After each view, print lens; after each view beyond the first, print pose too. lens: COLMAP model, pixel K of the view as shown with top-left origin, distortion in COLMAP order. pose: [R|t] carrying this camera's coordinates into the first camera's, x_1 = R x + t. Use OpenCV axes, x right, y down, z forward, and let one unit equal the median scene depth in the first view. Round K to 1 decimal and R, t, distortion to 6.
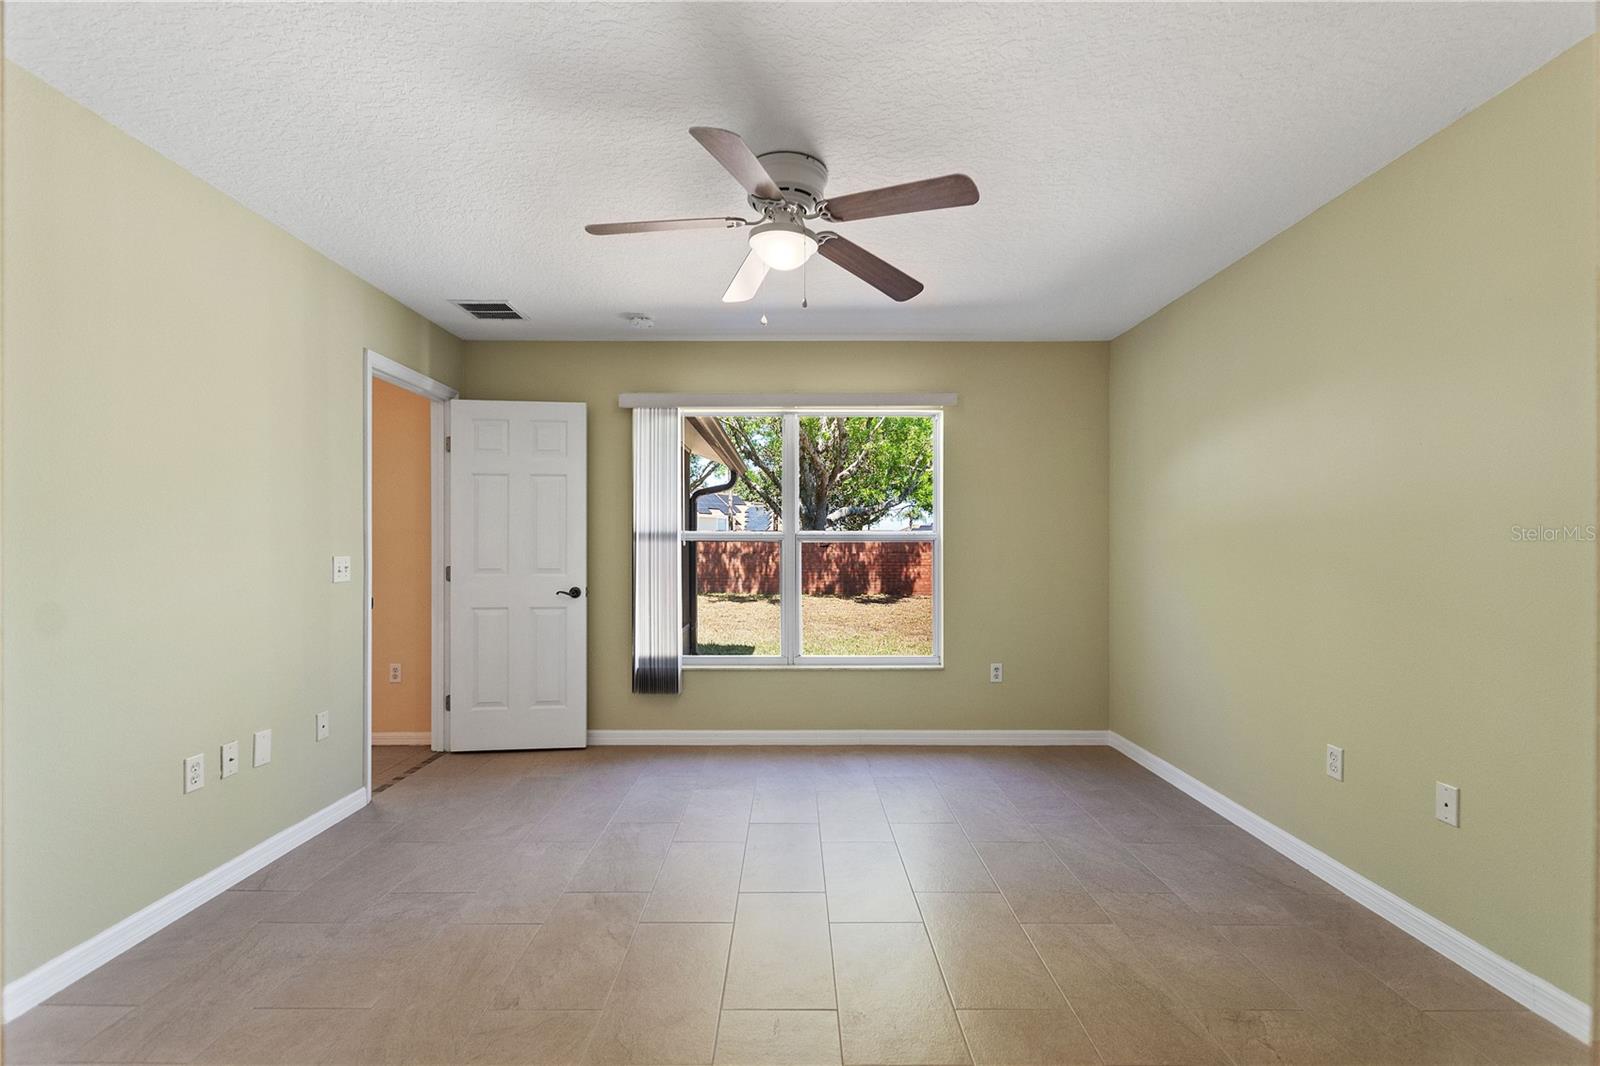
lens RADIAL K [[692.9, 0, 796.9], [0, 692.9, 540.6], [0, 0, 1]] dist [0.000921, -0.000094]
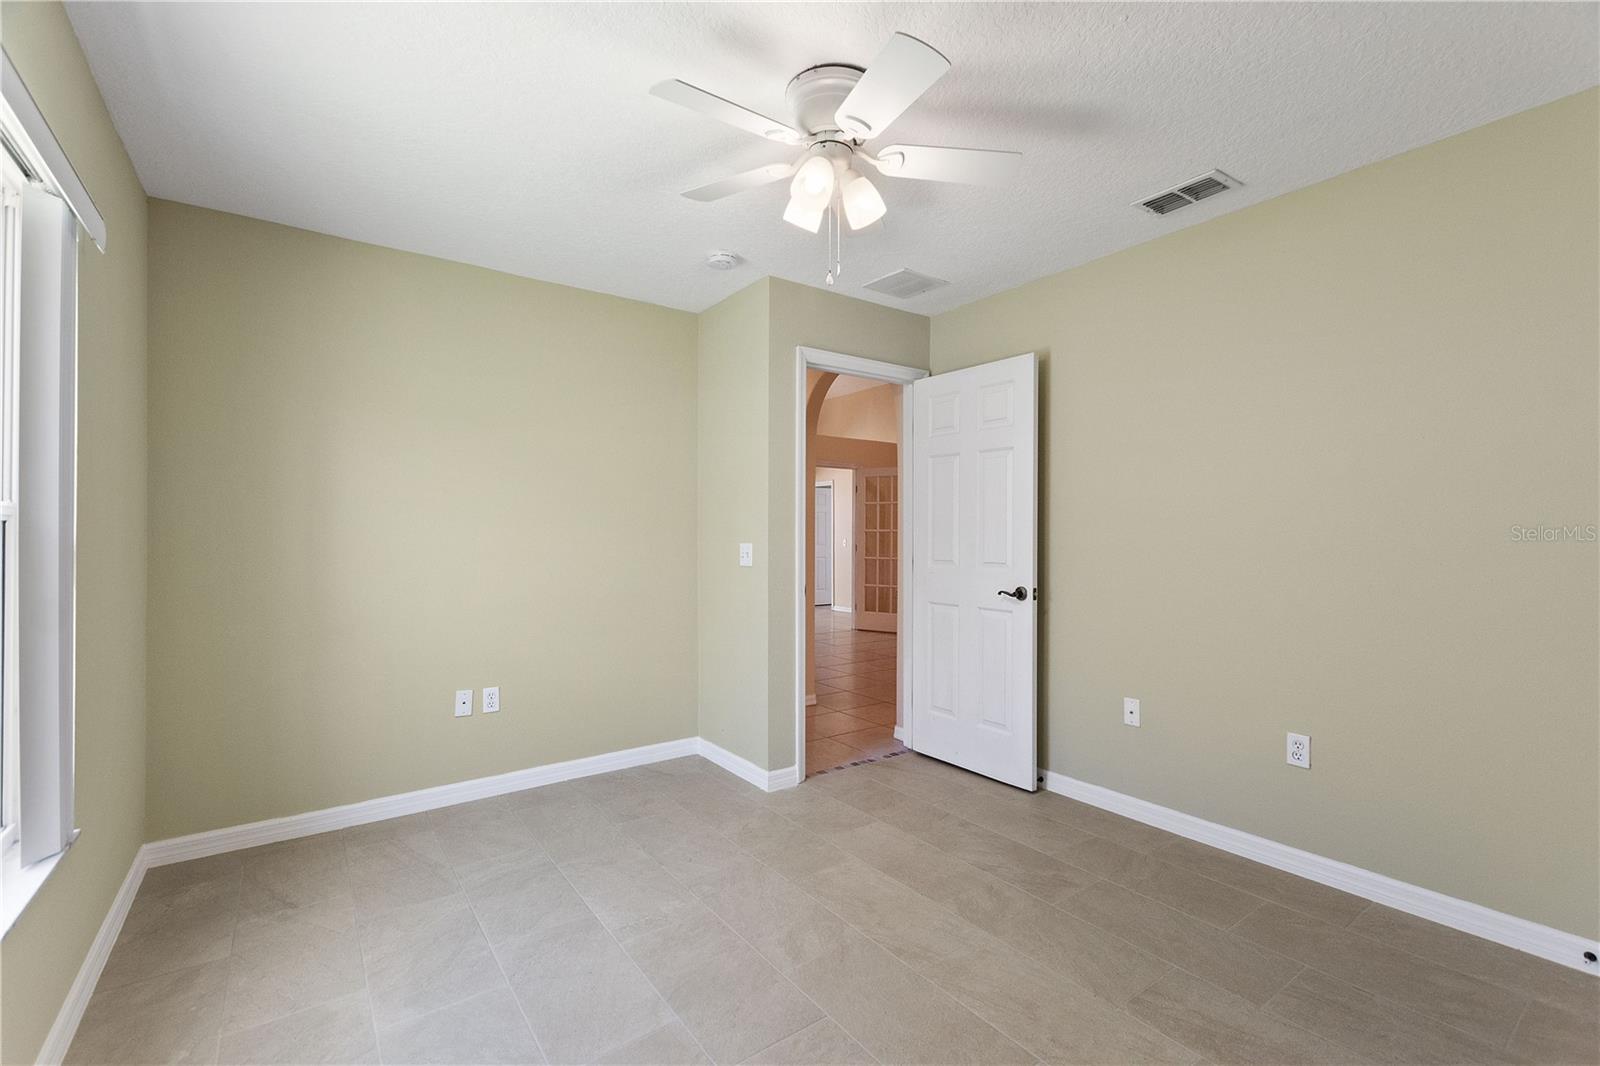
lens RADIAL K [[692.9, 0, 796.4], [0, 692.9, 536.1], [0, 0, 1]] dist [0.000921, -0.000094]
pose [[0.572729, 0.002619, -0.819740, 0.231233], [0.002871, 0.999982, 0.005201, 0.004343], [0.819739, -0.005333, 0.572712, 0.408319]]
